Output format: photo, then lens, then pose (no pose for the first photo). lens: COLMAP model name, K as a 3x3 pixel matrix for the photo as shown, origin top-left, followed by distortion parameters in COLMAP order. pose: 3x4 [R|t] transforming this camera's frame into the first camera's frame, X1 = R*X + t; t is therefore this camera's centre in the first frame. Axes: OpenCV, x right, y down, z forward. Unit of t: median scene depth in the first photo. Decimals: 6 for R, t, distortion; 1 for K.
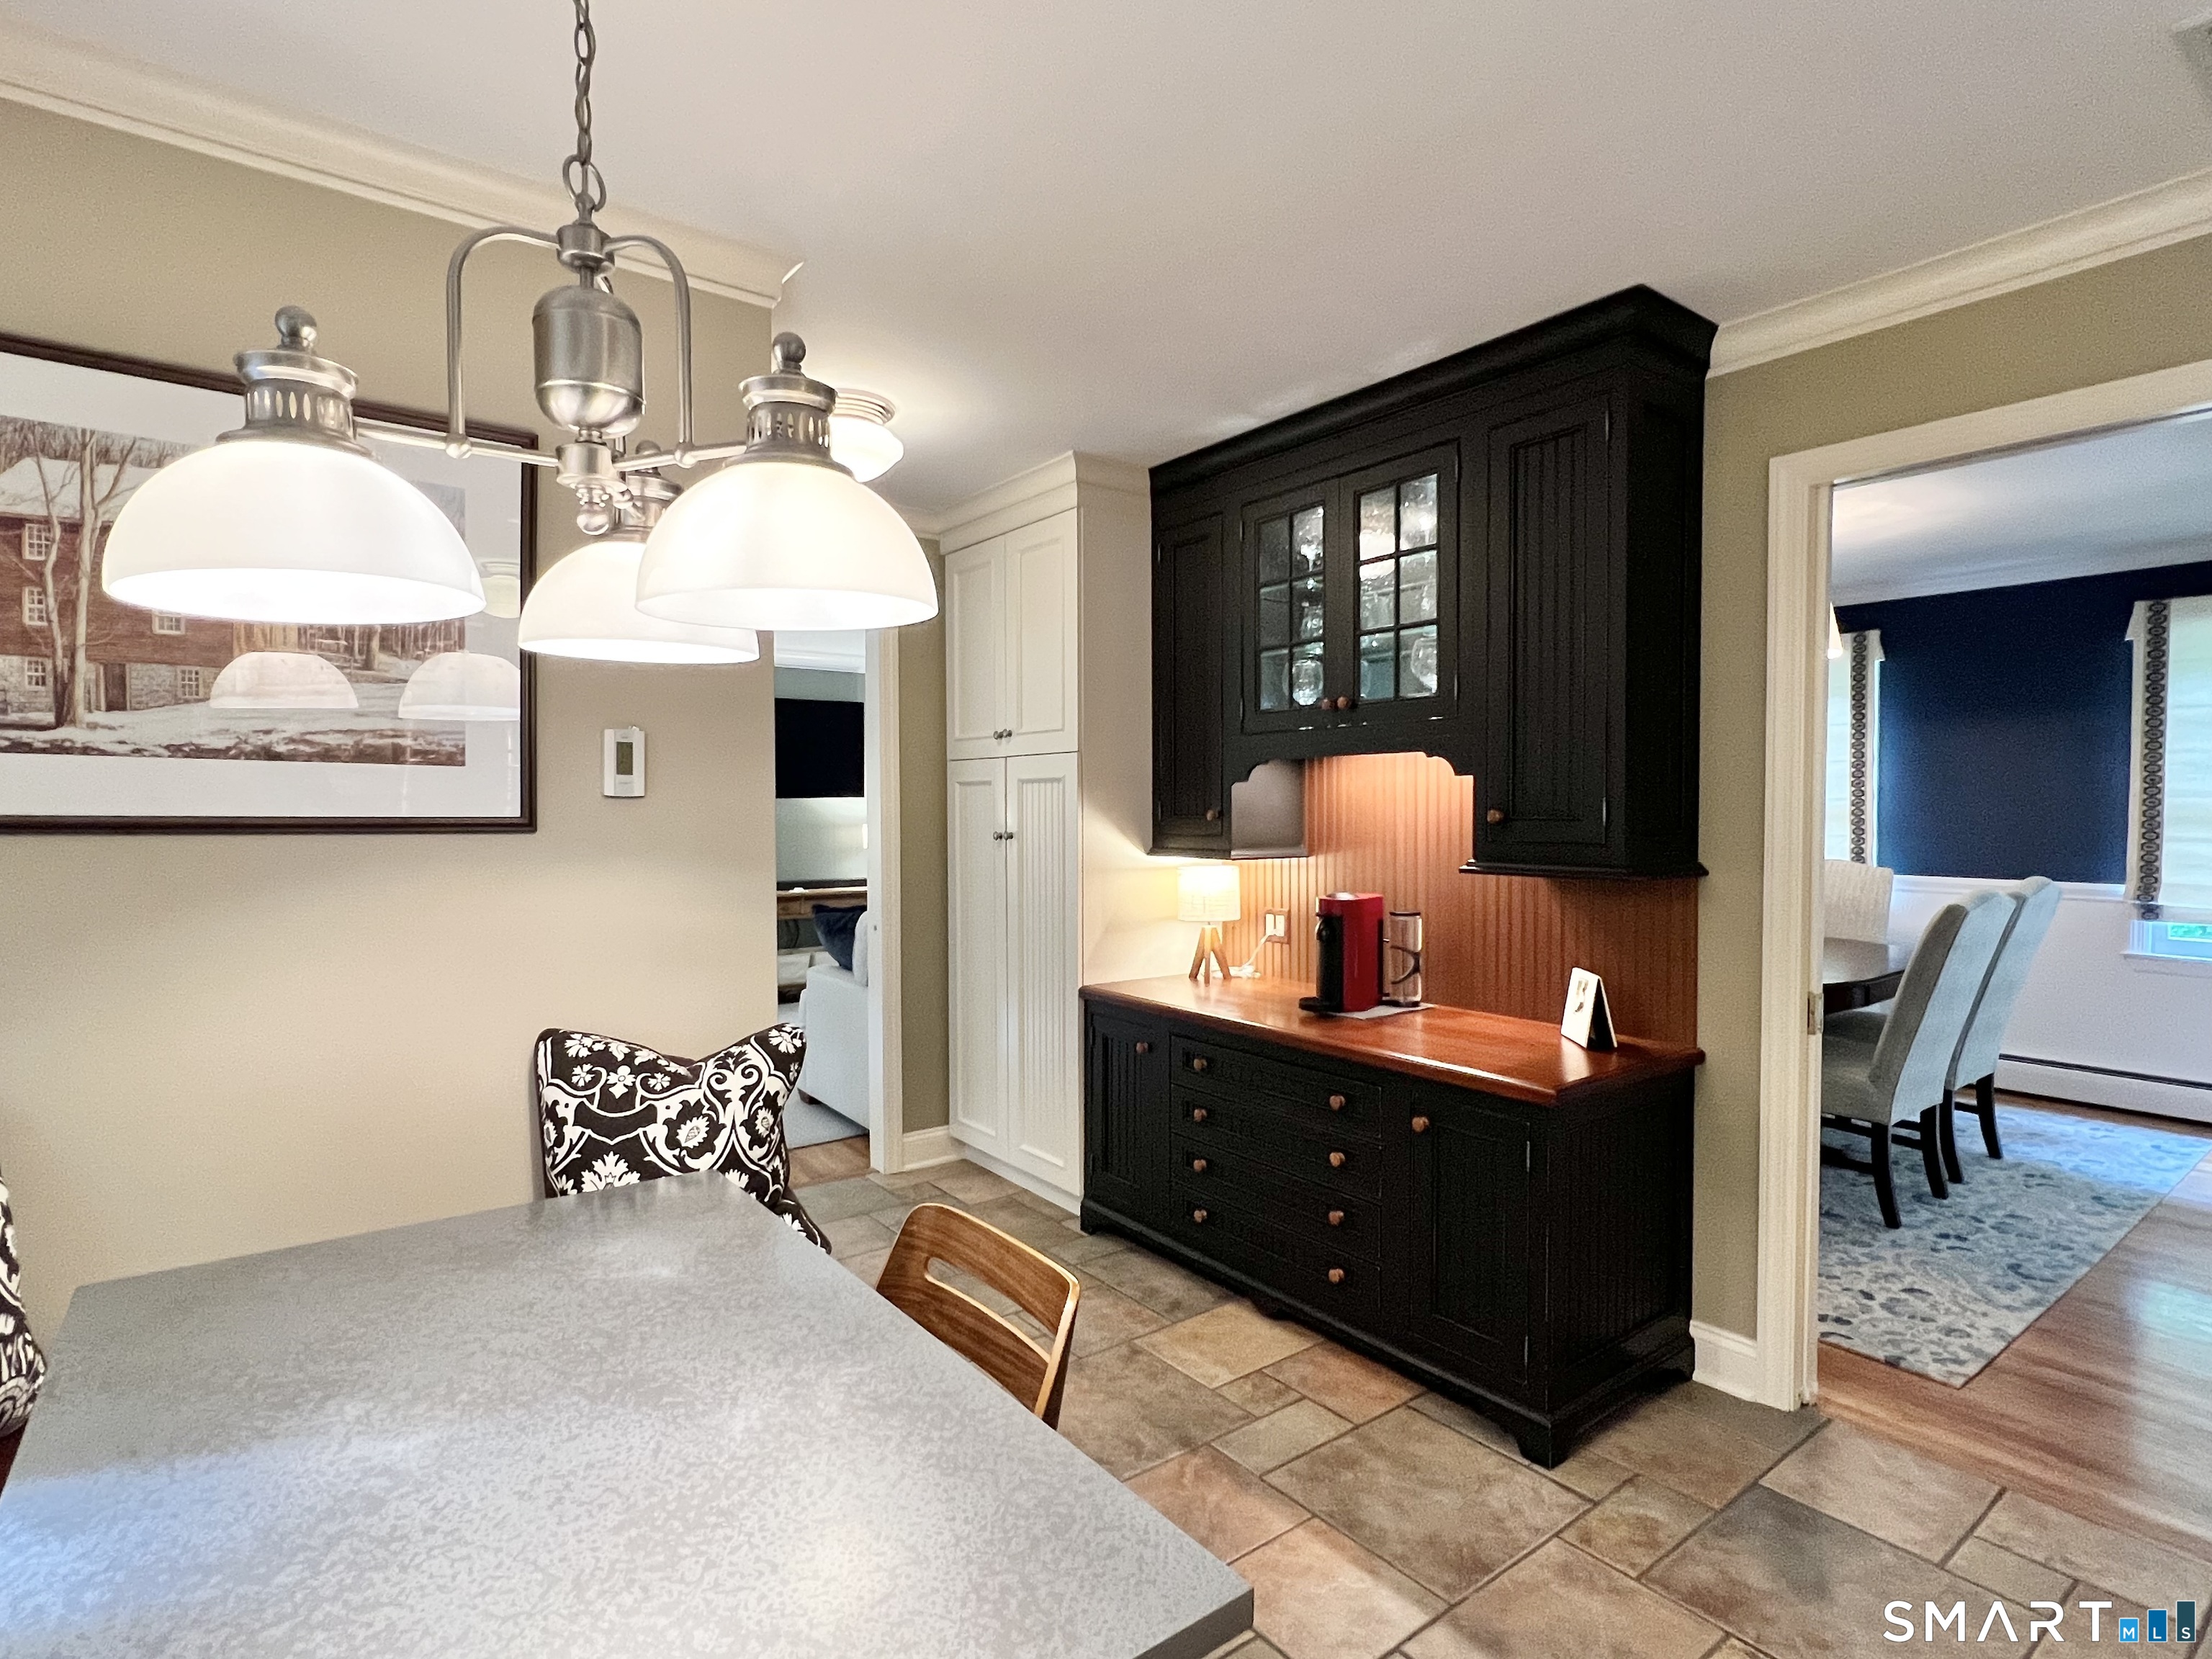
lens RADIAL K [[1122.7, 0, 1097.2], [0, 1122.7, 837.1], [0, 0, 1]] dist [0.001958, 0.000230]
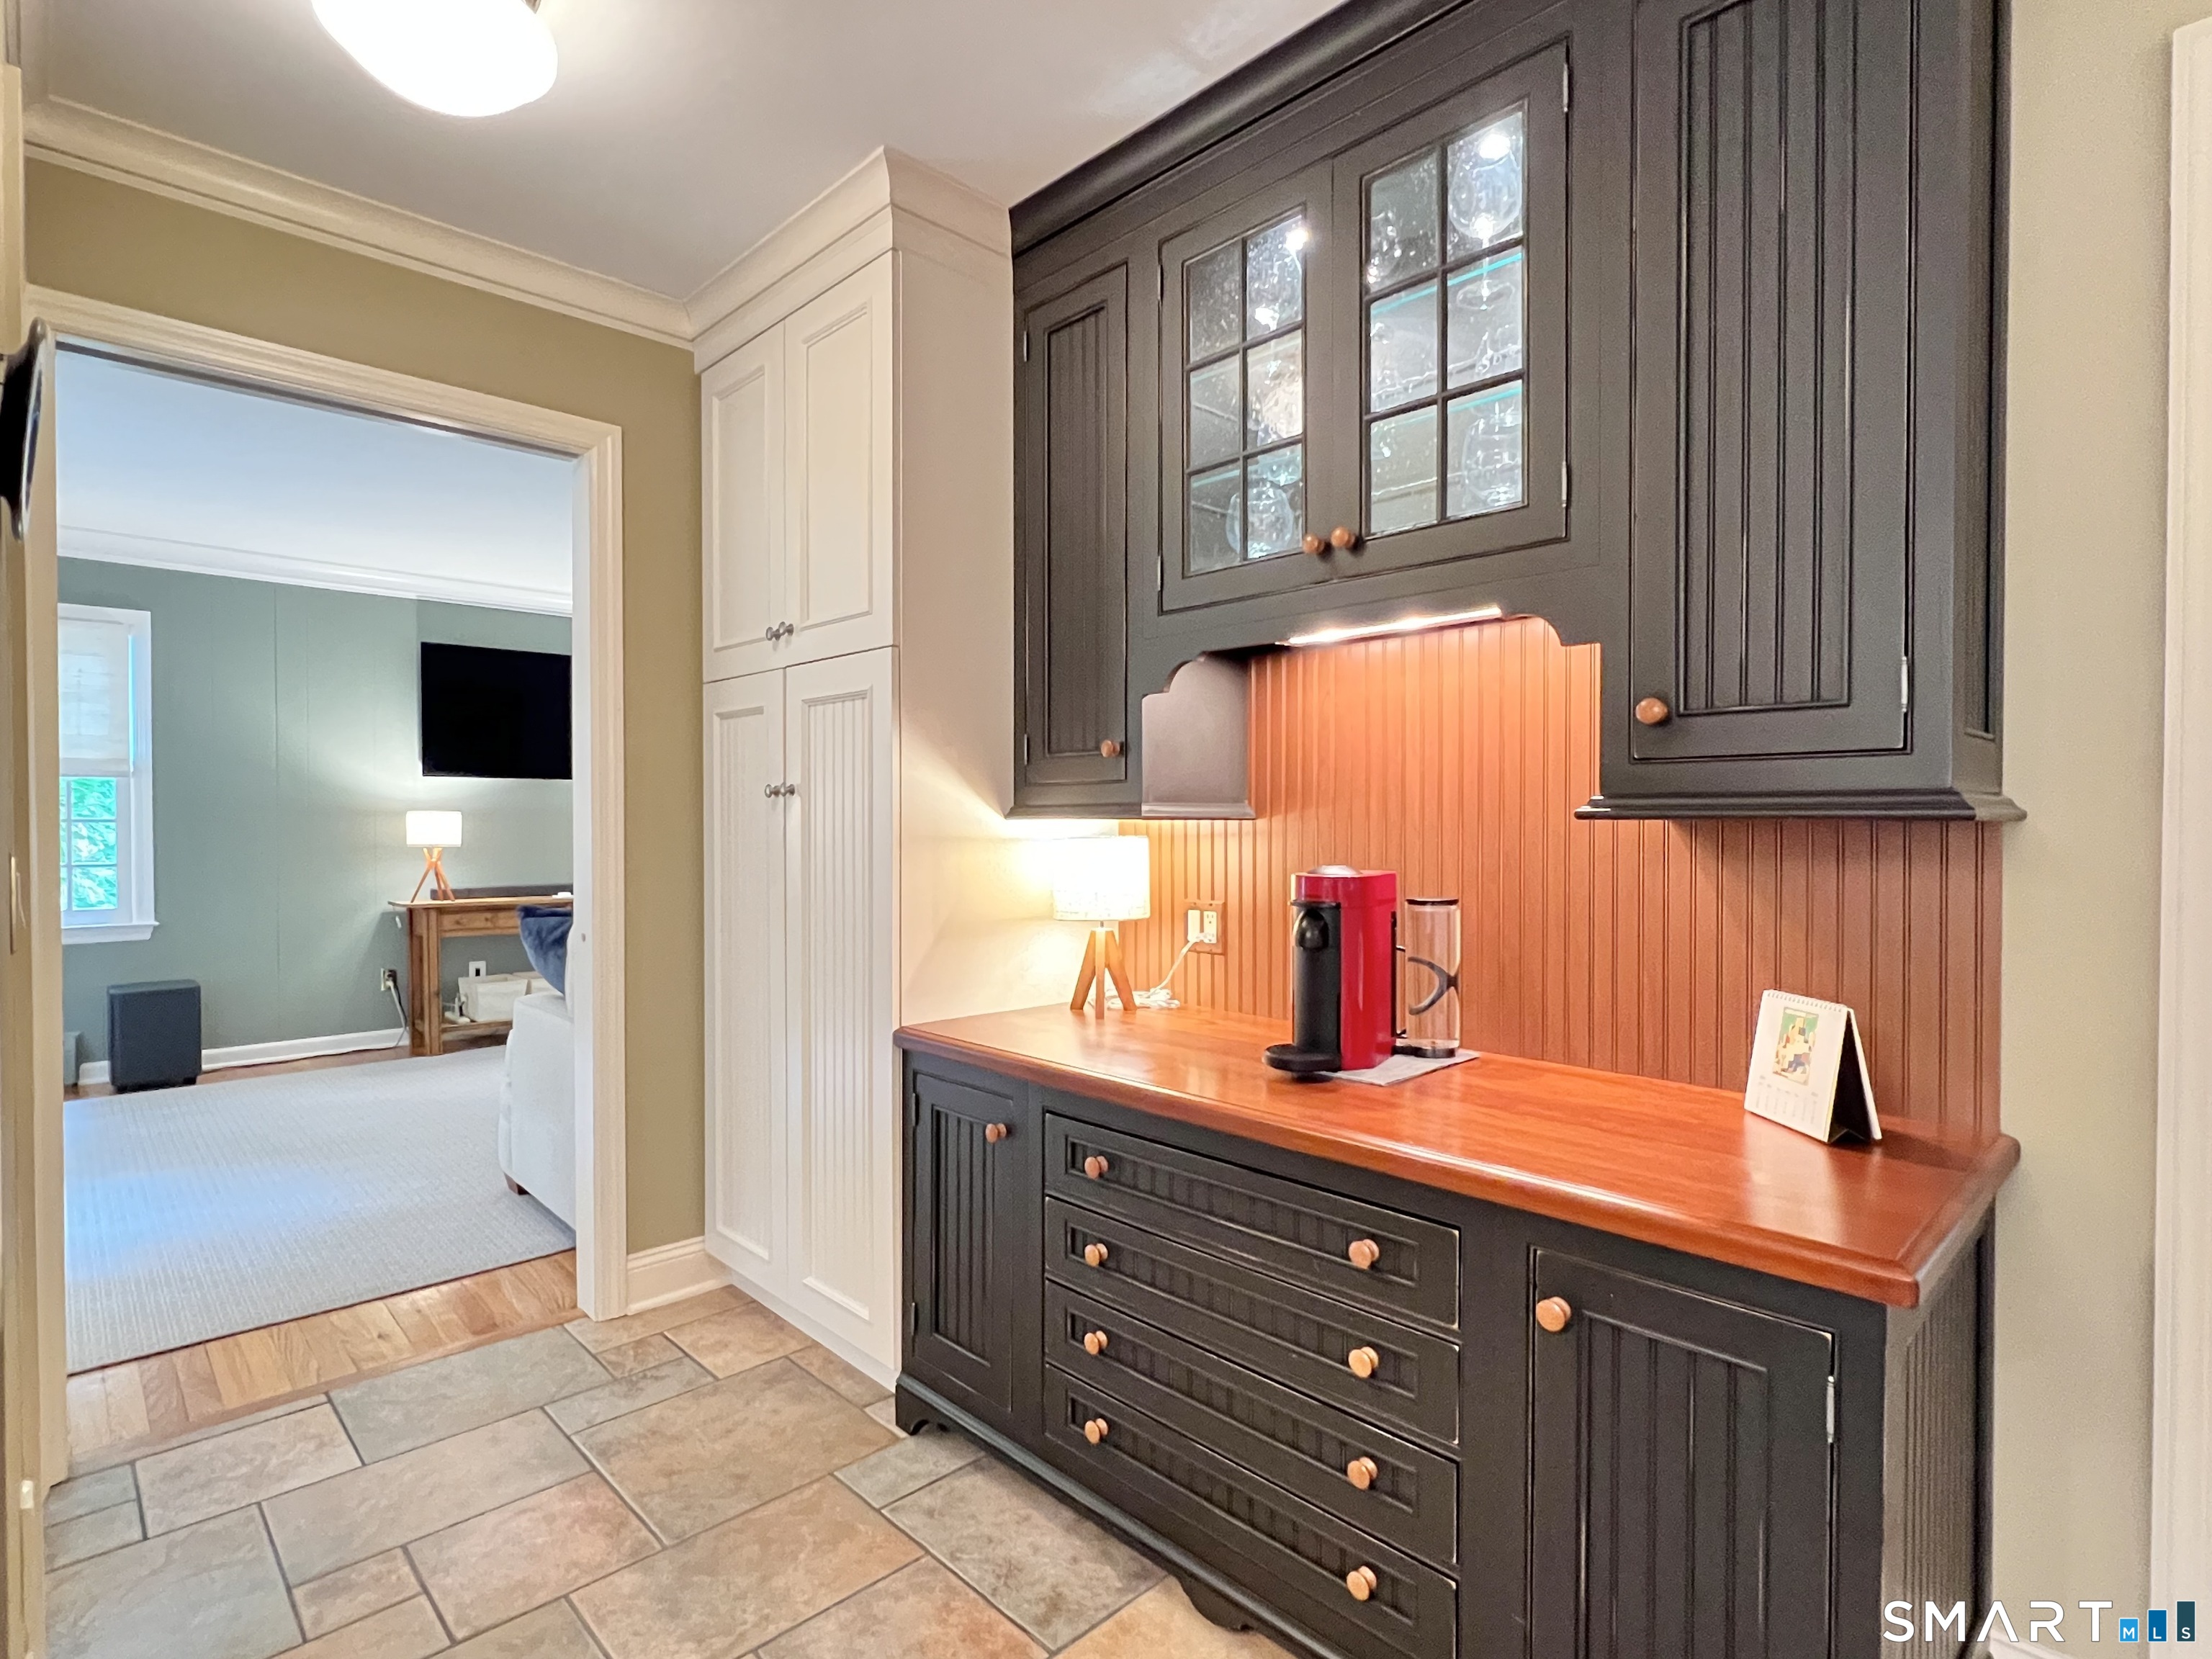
lens RADIAL K [[1122.7, 0, 1097.2], [0, 1122.7, 837.1], [0, 0, 1]] dist [0.001958, 0.000230]
pose [[0.992531, 0.002437, 0.121964, 0.019086], [-0.000941, 0.999924, -0.012320, 0.036105], [-0.121985, 0.012113, 0.992458, 0.374797]]
